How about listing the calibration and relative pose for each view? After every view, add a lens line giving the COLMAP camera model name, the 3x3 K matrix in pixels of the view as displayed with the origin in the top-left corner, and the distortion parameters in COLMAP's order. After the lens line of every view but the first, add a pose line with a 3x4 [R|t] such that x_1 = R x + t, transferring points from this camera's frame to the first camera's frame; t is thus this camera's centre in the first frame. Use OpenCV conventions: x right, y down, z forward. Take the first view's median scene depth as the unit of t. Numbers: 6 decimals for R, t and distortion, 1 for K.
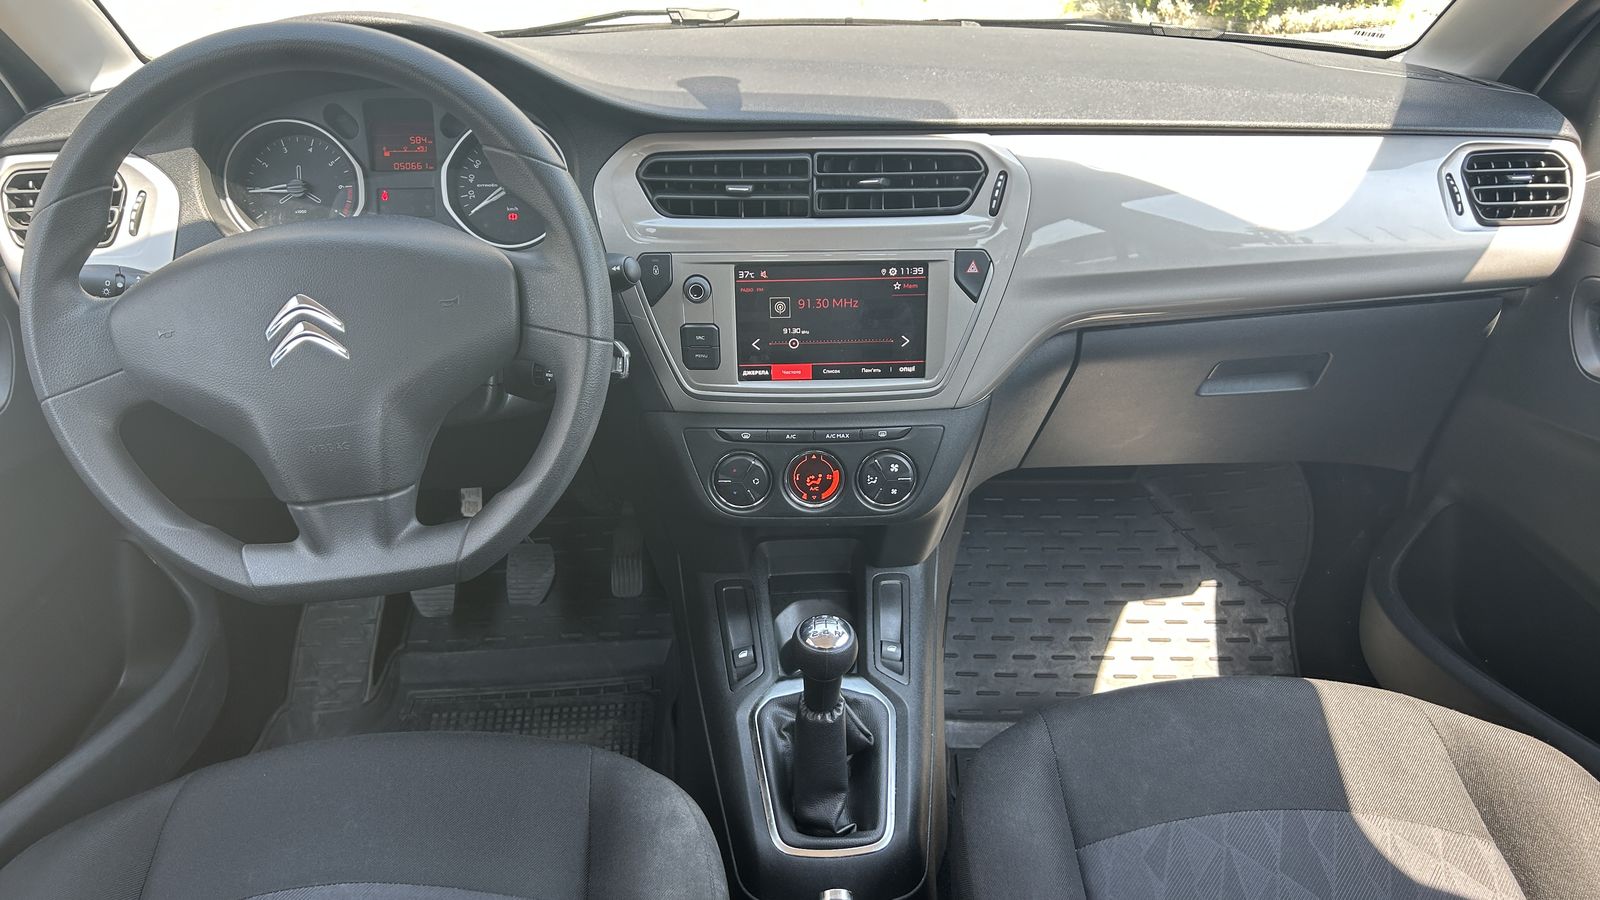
lens RADIAL K [[1204.1, 0, 798.1], [0, 1204.1, 525.3], [0, 0, 1]] dist [0.091165, -0.114131]
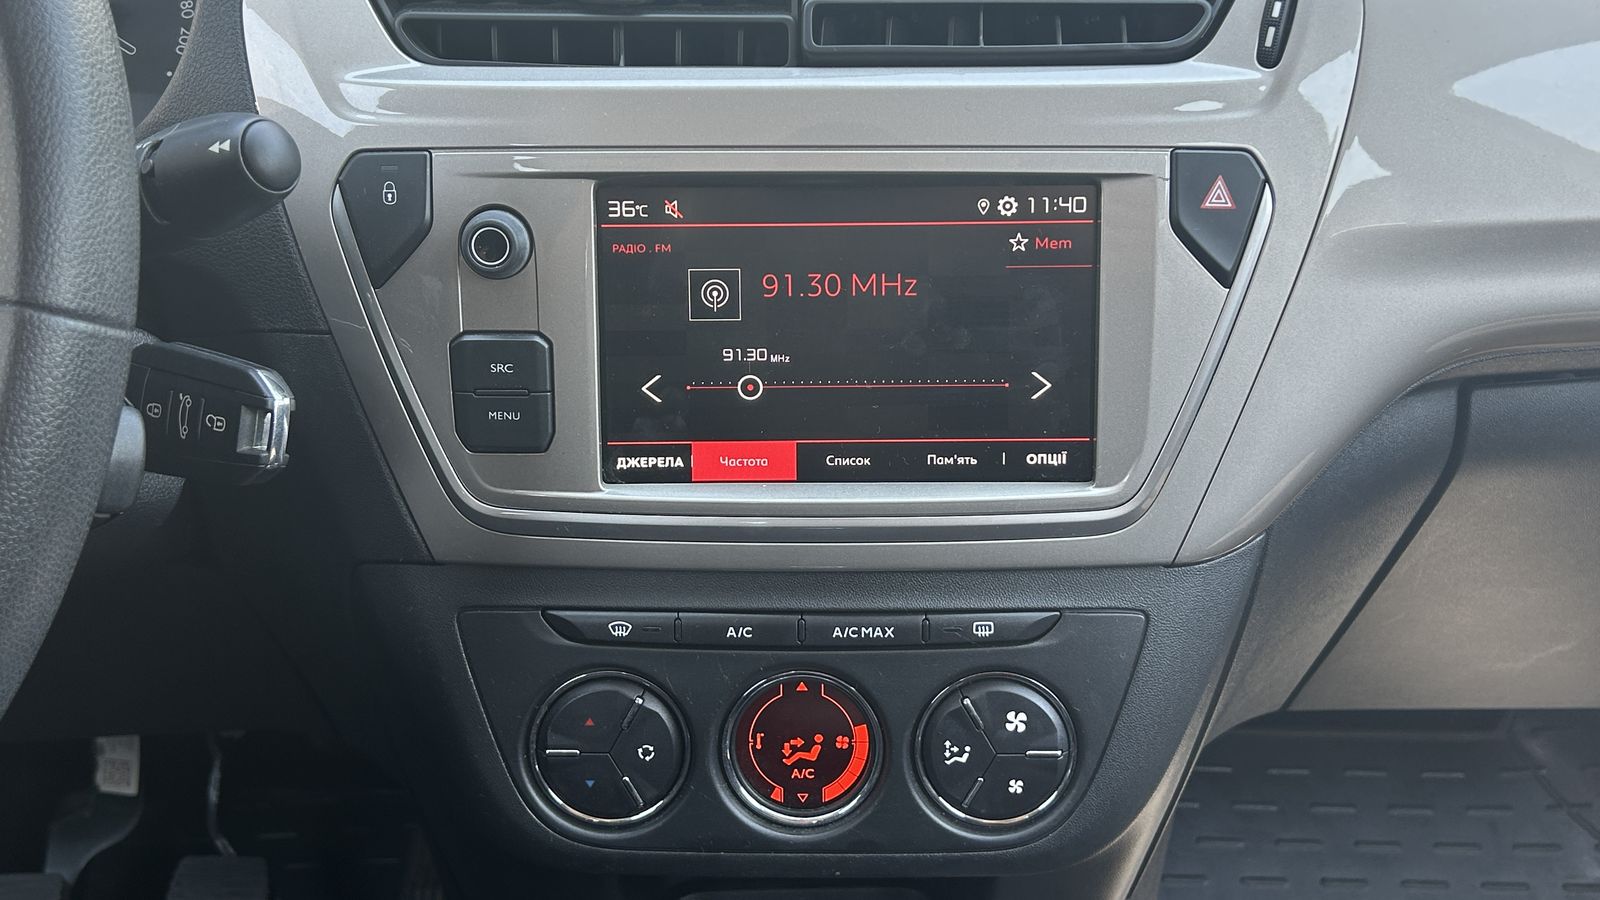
lens RADIAL K [[1729.7, 0, 805.7], [0, 1729.7, 366.9], [0, 0, 1]] dist [0.155329, -0.302015]
pose [[0.999612, 0.010566, -0.025755, 0.028321], [-0.015934, 0.975791, -0.218122, -0.037230], [0.022827, 0.218448, 0.975582, 0.461185]]
